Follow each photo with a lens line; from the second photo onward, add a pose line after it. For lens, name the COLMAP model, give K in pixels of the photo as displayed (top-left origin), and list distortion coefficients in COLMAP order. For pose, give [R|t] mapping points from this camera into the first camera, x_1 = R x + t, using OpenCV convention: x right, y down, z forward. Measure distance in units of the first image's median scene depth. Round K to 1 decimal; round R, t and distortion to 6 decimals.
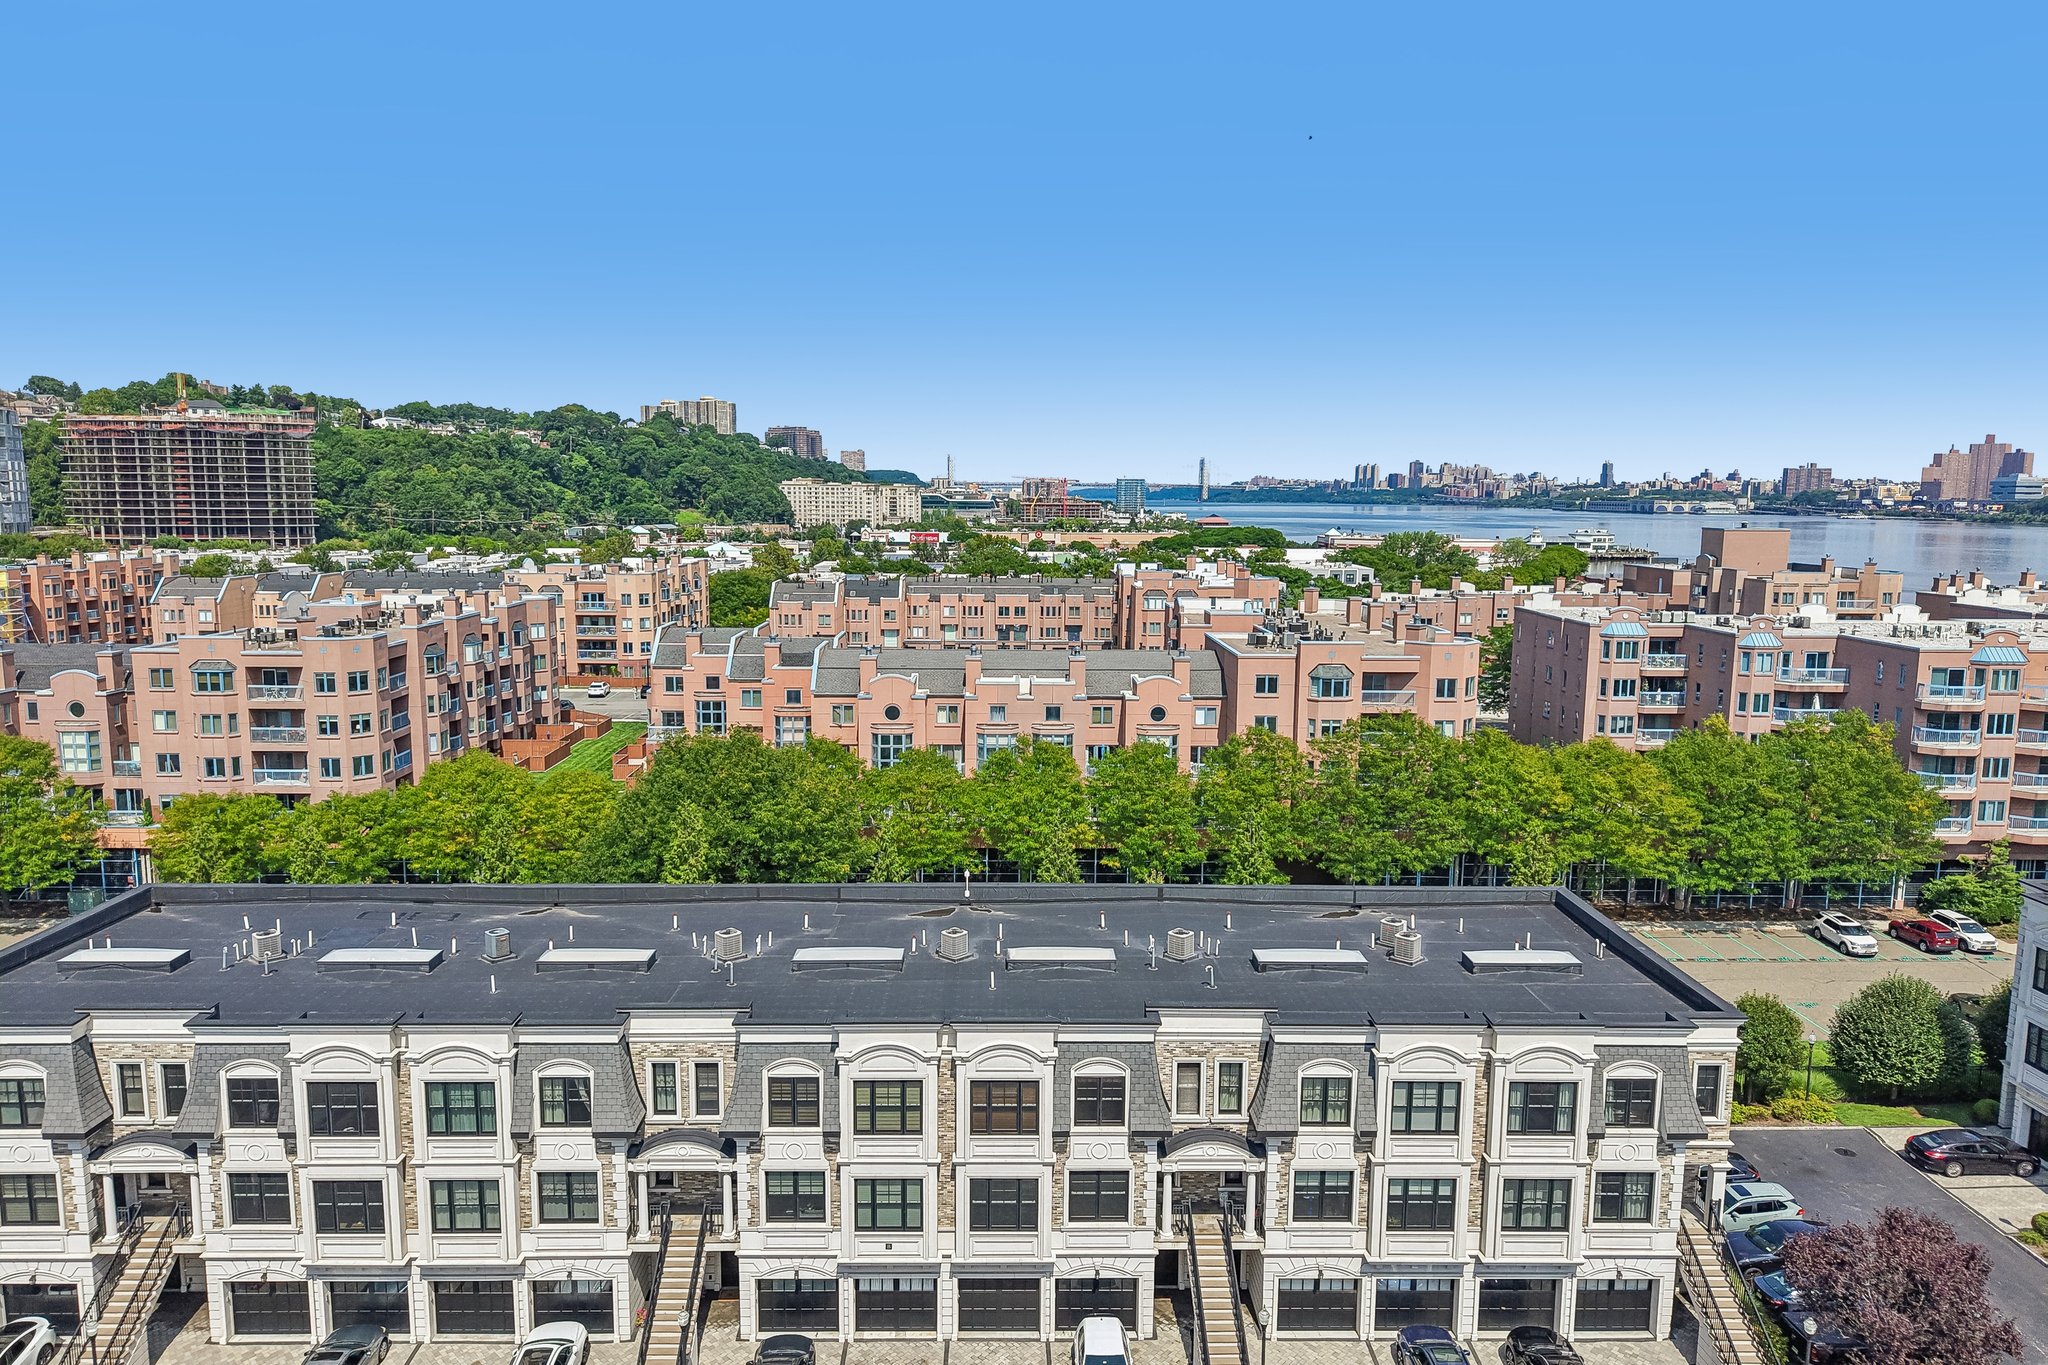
lens RADIAL K [[1378.8, 0, 1022.5], [0, 1378.8, 693.4], [0, 0, 1]] dist [0.031279, -0.036736]
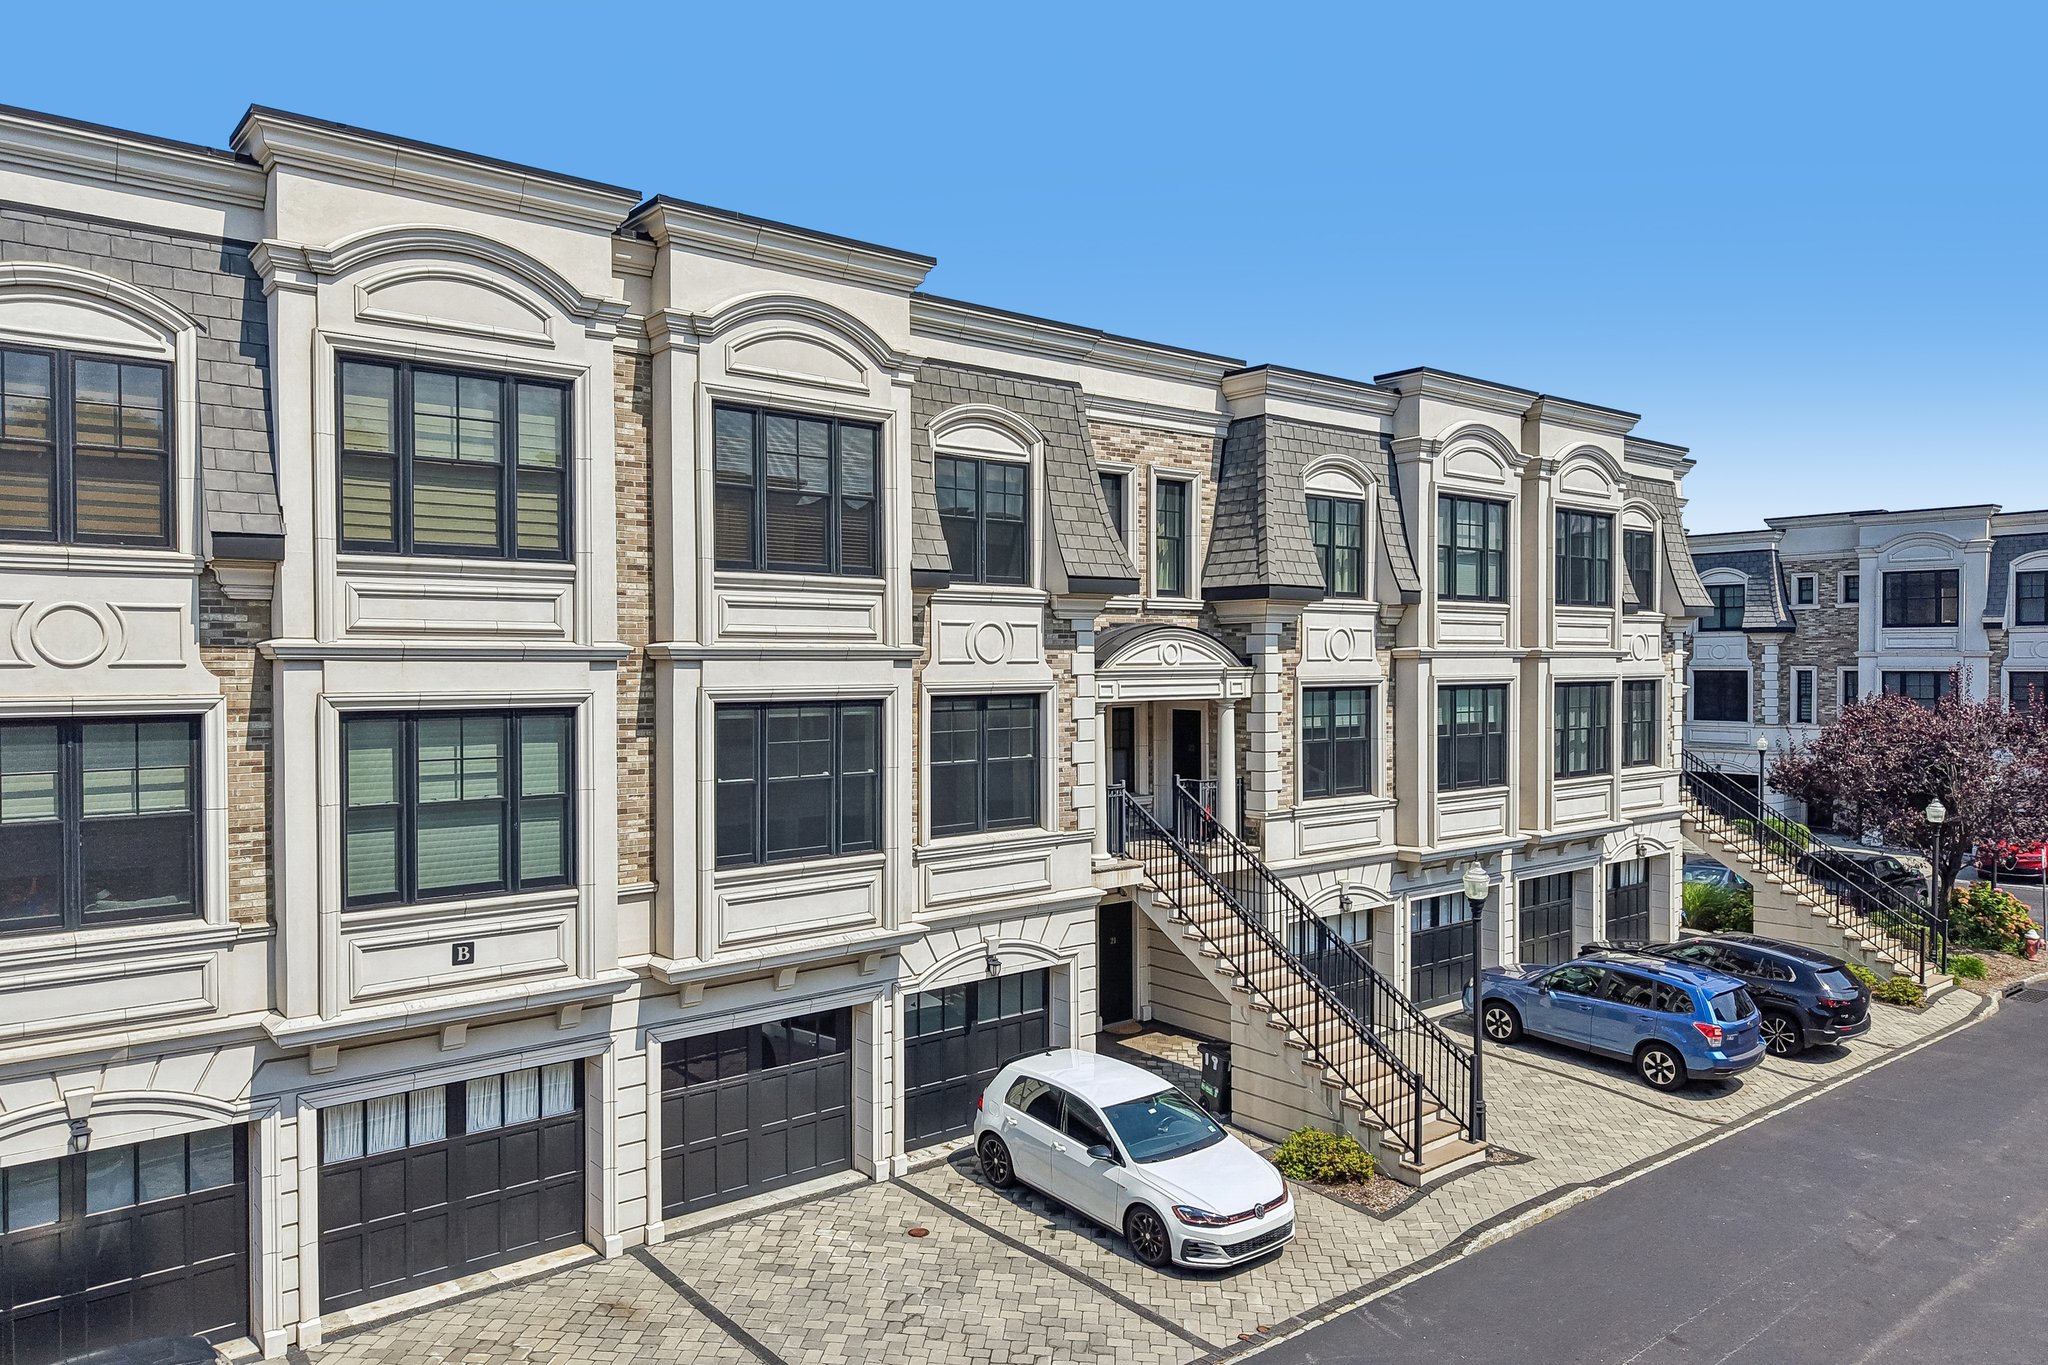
lens RADIAL K [[1358.5, 0, 1017.1], [0, 1358.5, 654.8], [0, 0, 1]] dist [0.000868, -0.003638]
pose [[0.789477, -0.009073, 0.613713, -0.179511], [0.096653, 0.989253, -0.109710, 0.376295], [-0.606122, 0.145931, 0.781870, 0.682490]]
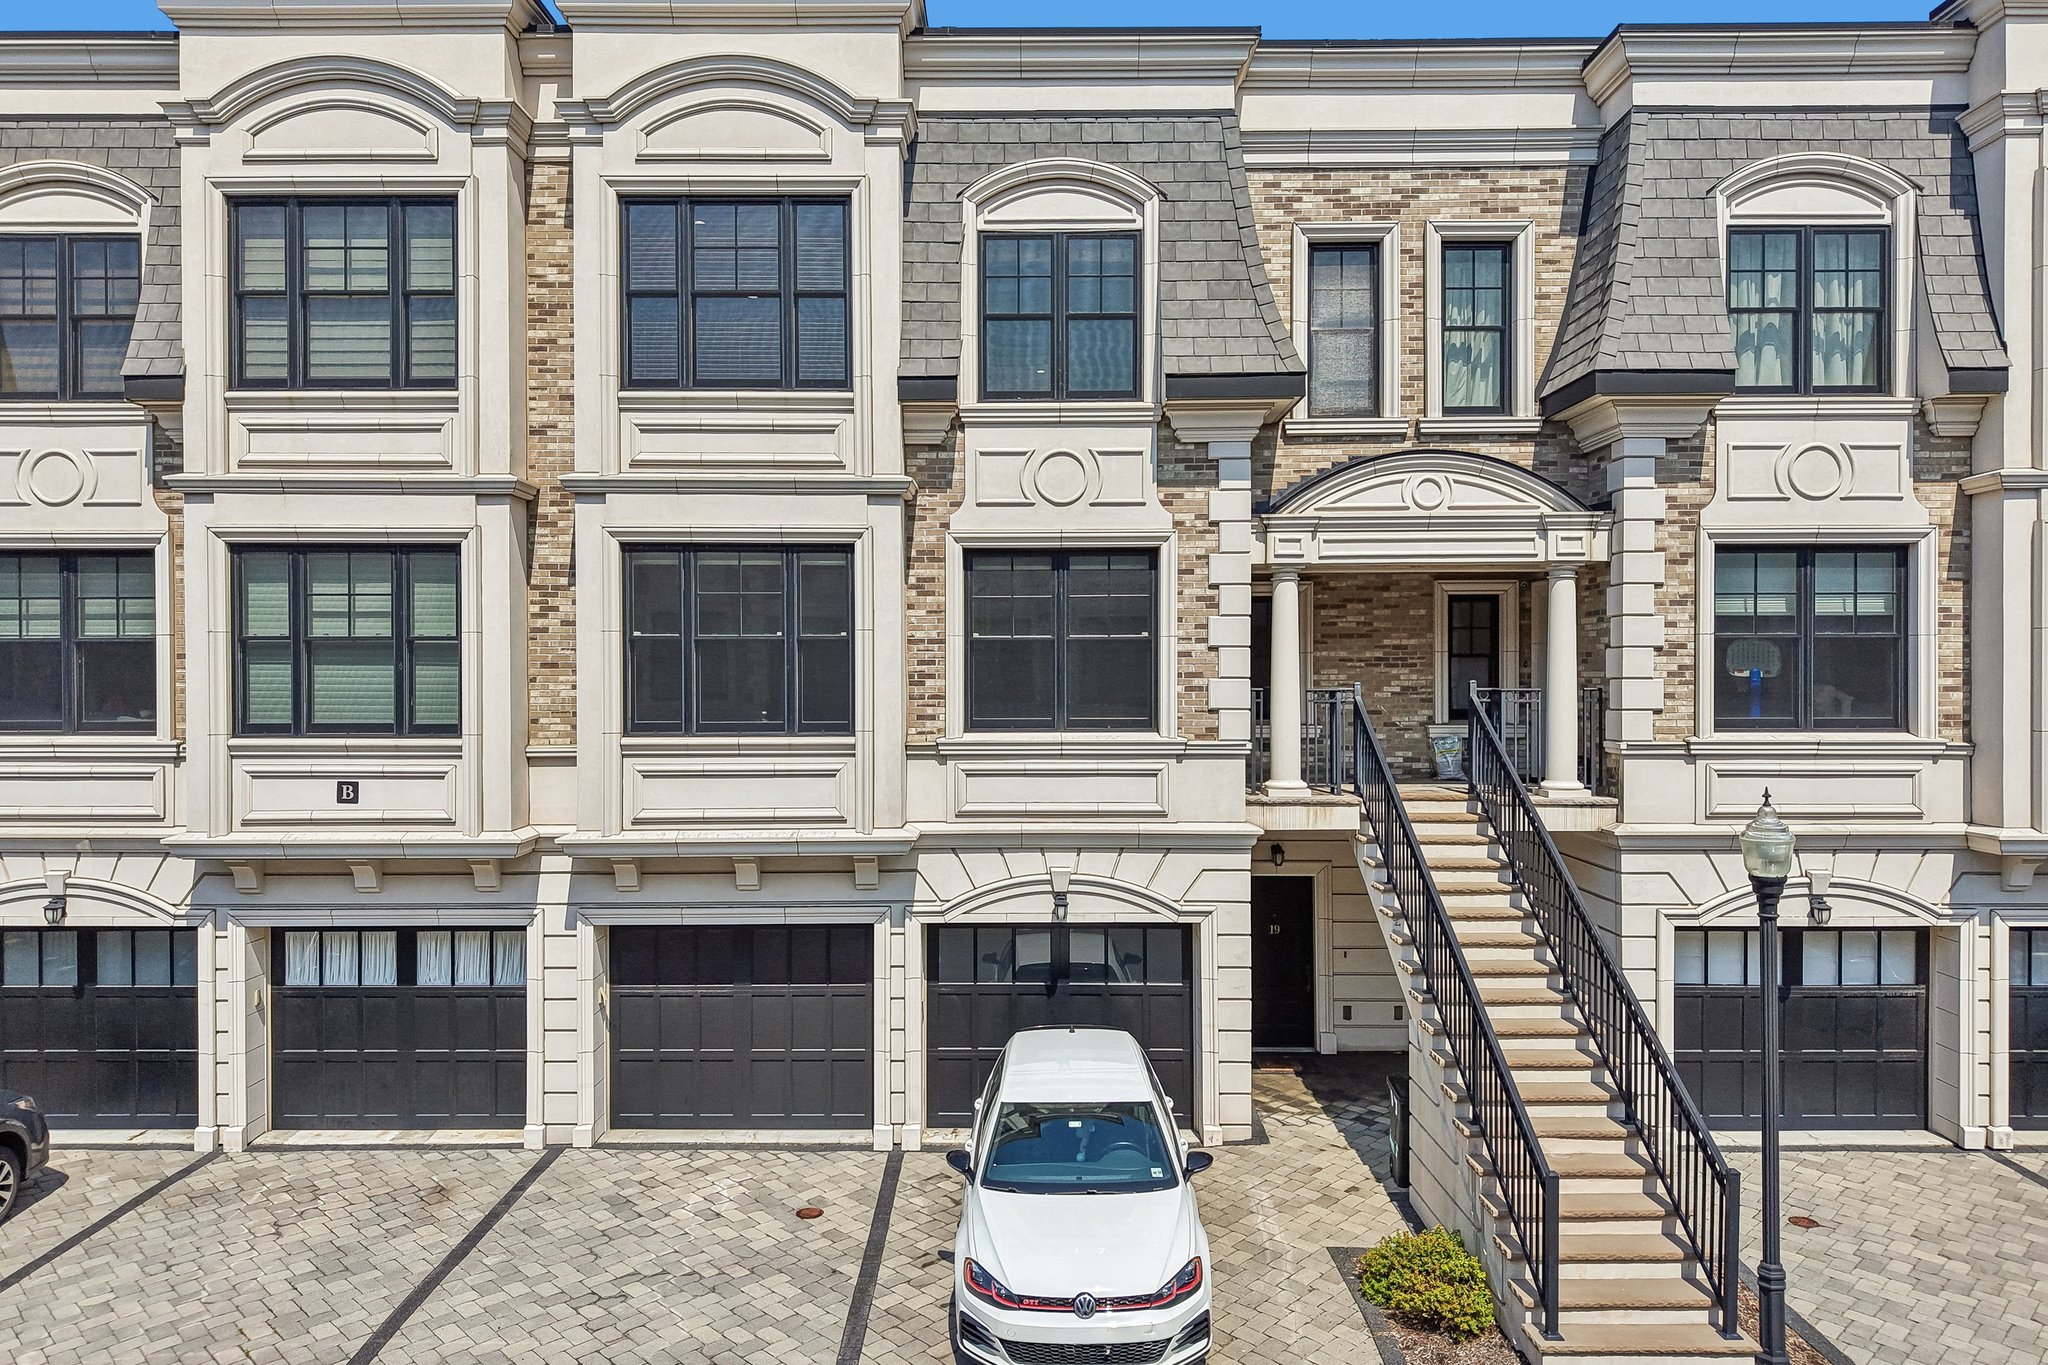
lens RADIAL K [[1409.9, 0, 1021.2], [0, 1409.9, 644.1], [0, 0, 1]] dist [0.004799, -0.002035]
pose [[0.999607, -0.011254, -0.025691, 0.053923], [0.007439, 0.989545, -0.144030, 0.409036], [0.027043, 0.143782, 0.989240, 0.696577]]
